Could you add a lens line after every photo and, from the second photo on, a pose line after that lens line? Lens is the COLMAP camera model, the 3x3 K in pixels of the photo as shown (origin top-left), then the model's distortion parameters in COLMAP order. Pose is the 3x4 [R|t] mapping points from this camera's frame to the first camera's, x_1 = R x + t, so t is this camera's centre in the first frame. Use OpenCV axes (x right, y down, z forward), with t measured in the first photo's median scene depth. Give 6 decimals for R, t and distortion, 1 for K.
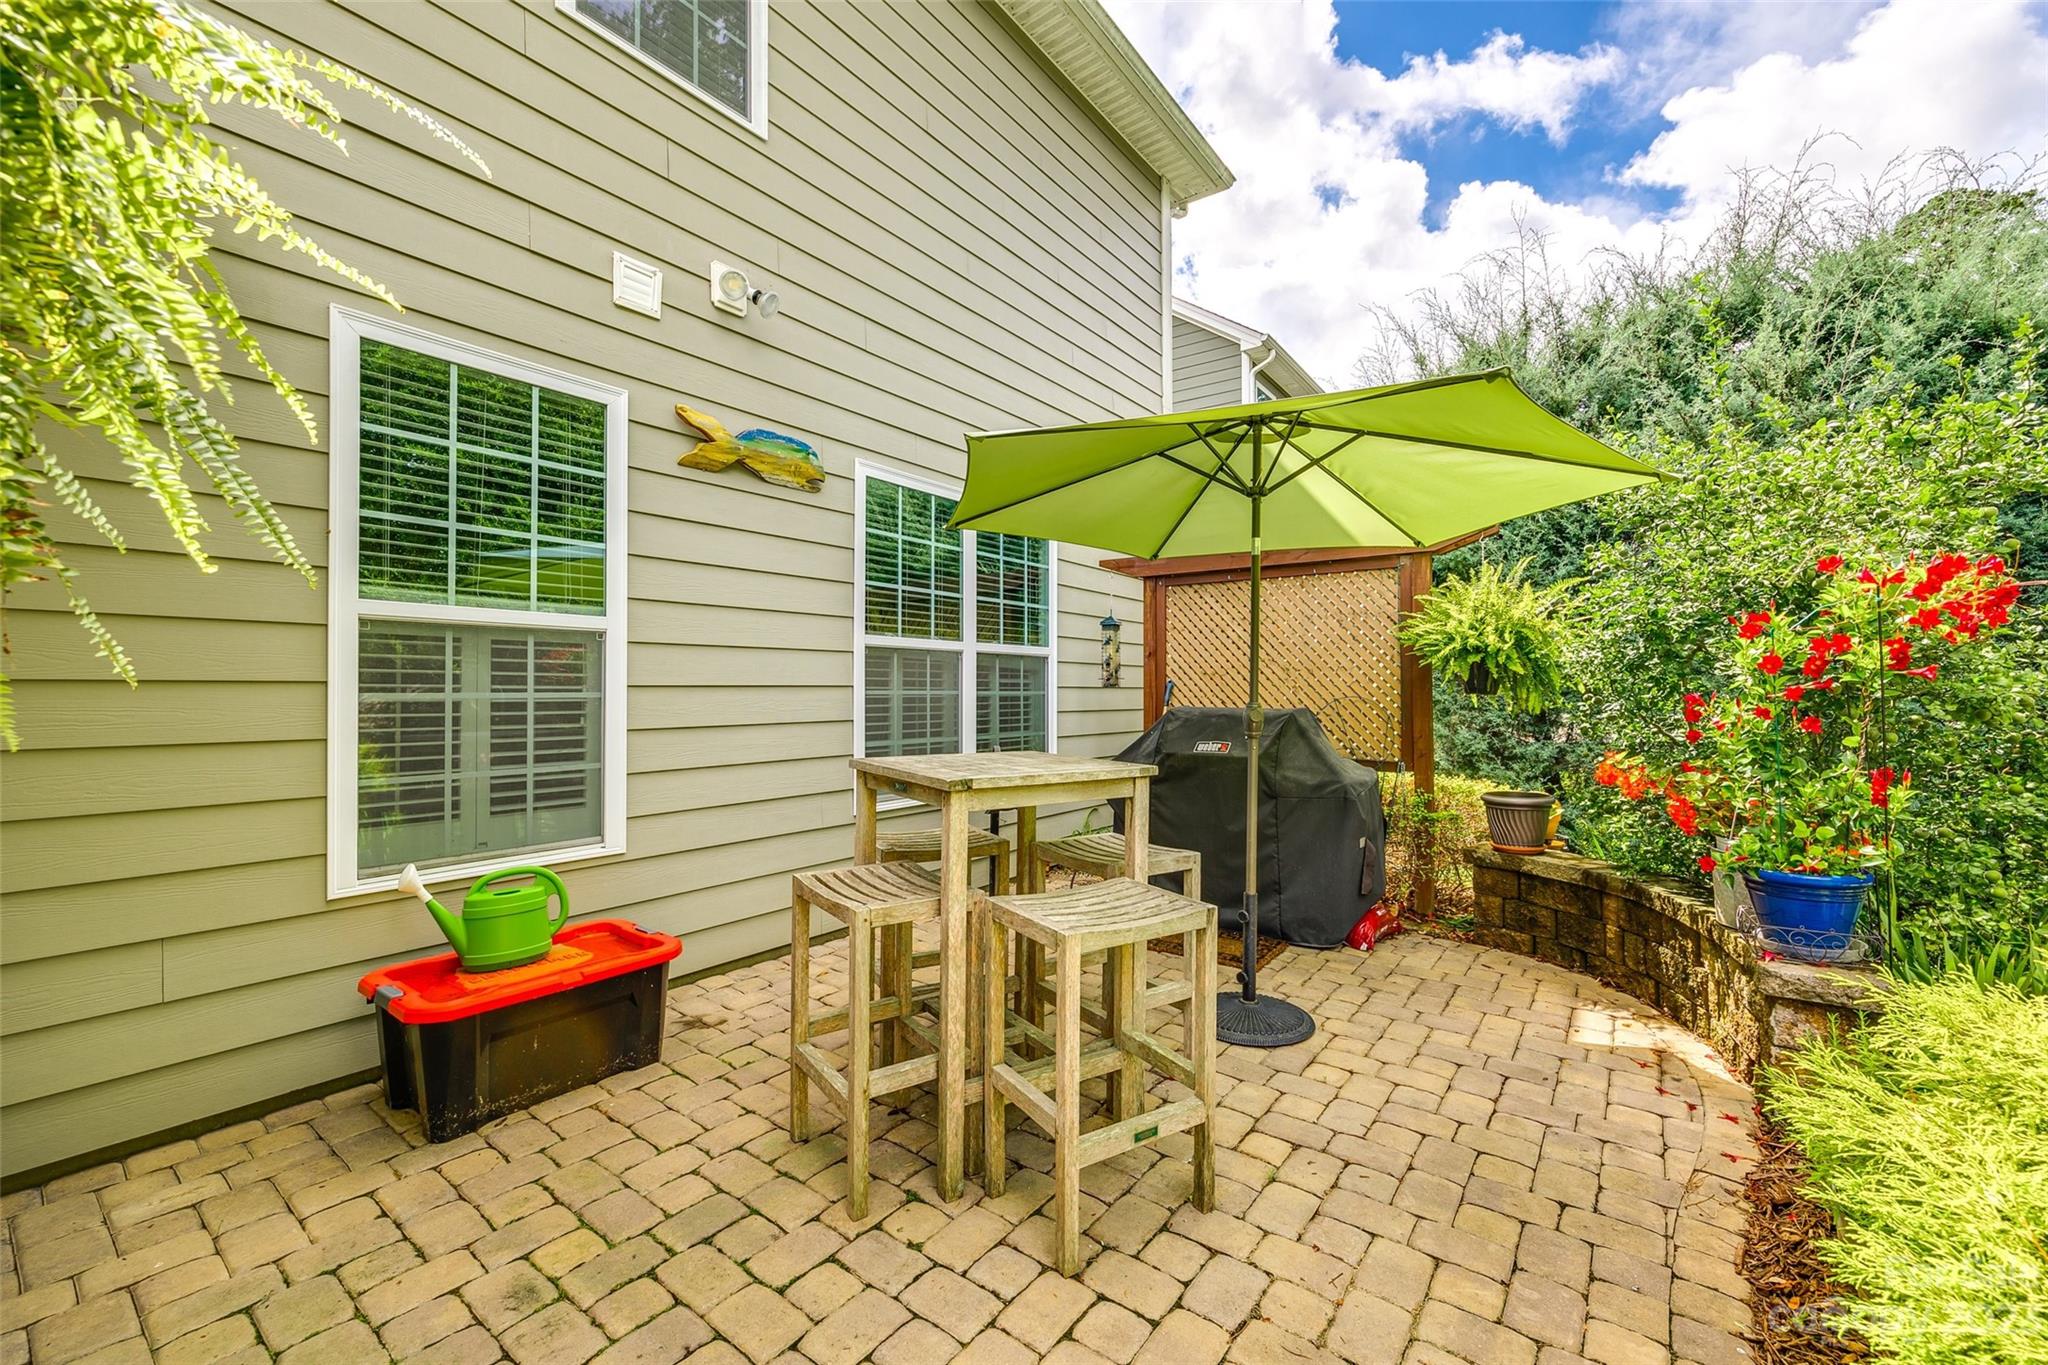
lens RADIAL K [[823.1, 0, 1024.5], [0, 823.1, 683.6], [0, 0, 1]] dist [-0.000741, 0.000006]
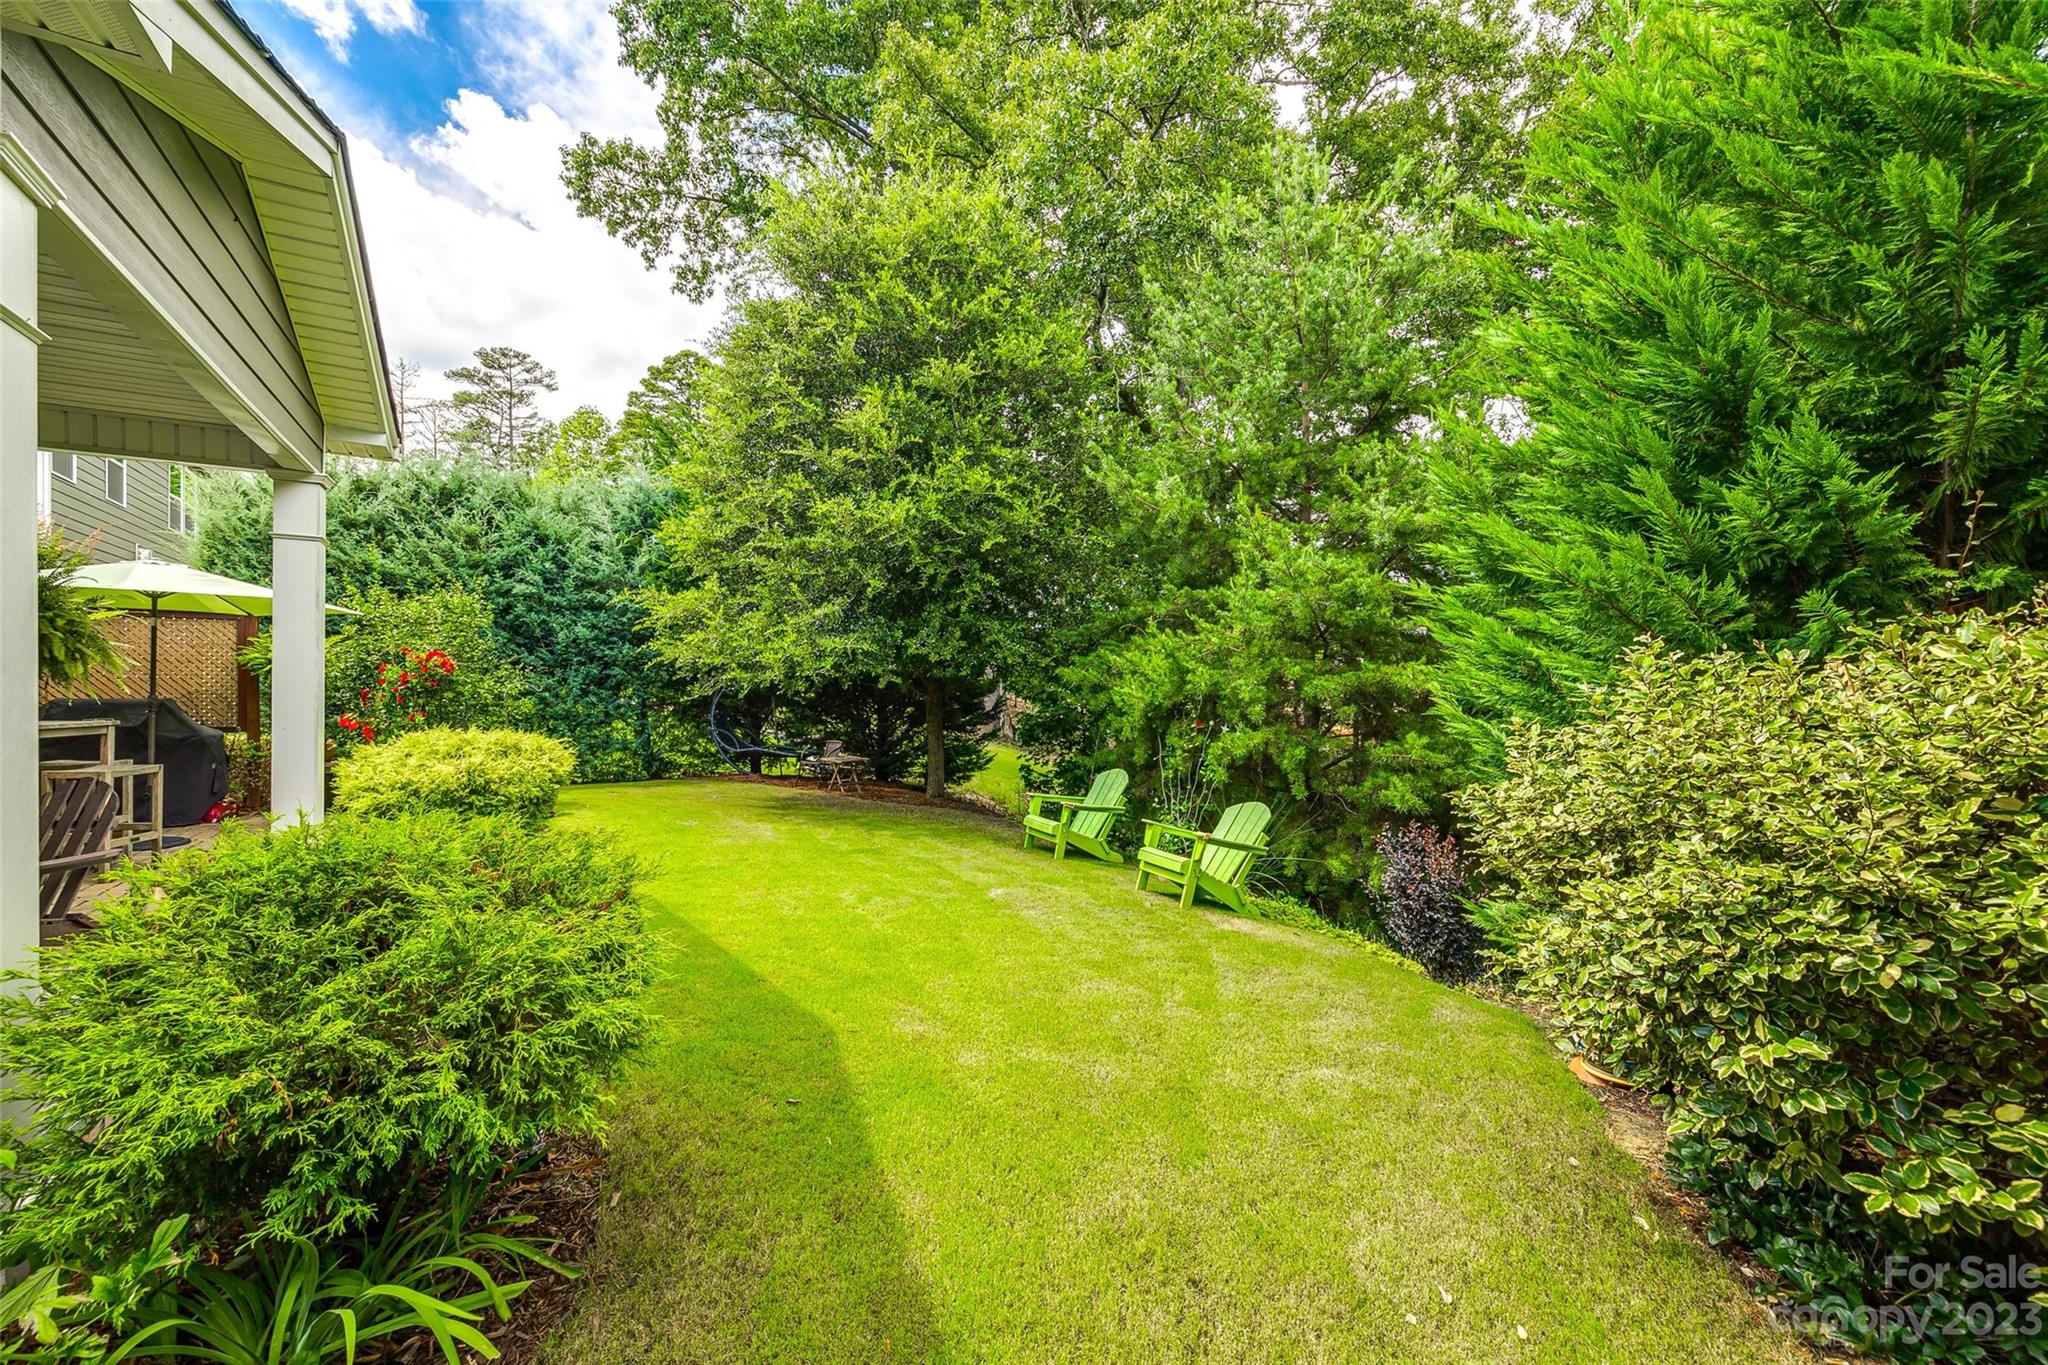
lens RADIAL K [[823.1, 0, 1034.8], [0, 823.1, 679.7], [0, 0, 1]] dist [-0.000741, 0.000006]
pose [[0.356660, -0.002521, 0.934231, -0.638241], [-0.003546, 0.999986, 0.004053, -0.024615], [-0.934228, -0.004758, 0.356645, -1.346777]]
